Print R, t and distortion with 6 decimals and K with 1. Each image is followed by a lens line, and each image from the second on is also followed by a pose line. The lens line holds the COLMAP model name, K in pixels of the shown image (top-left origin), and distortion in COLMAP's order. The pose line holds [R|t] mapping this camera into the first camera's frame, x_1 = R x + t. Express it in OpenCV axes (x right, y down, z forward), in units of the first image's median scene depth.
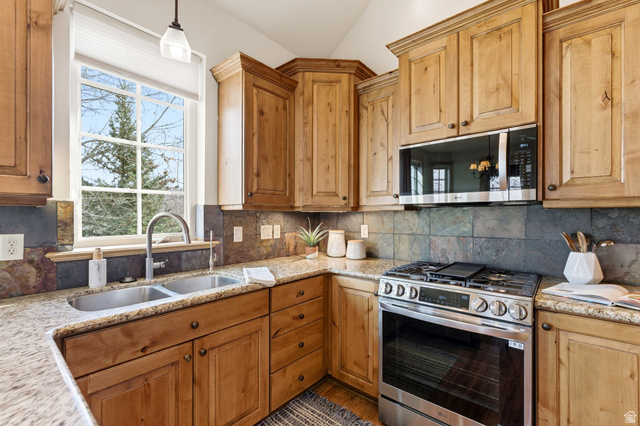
lens RADIAL K [[279.9, 0, 317.2], [0, 279.9, 217.2], [0, 0, 1]] dist [-0.003882, -0.000619]
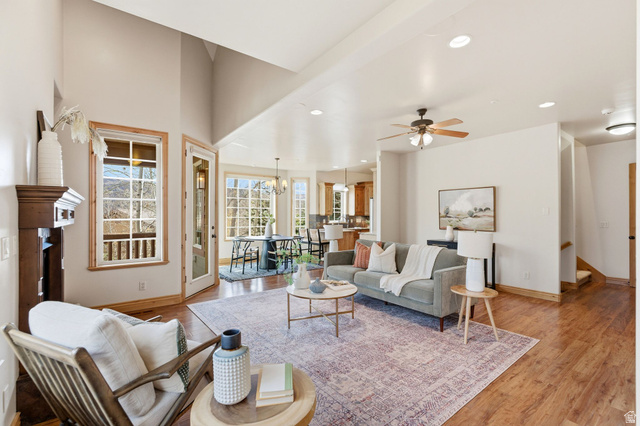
lens RADIAL K [[279.9, 0, 325.0], [0, 279.9, 215.0], [0, 0, 1]] dist [-0.003882, -0.000619]
pose [[0.978294, 0.003592, -0.207191, 0.265832], [-0.004279, 0.999987, -0.002869, -0.023327], [0.207178, 0.003693, 0.978296, -4.273643]]
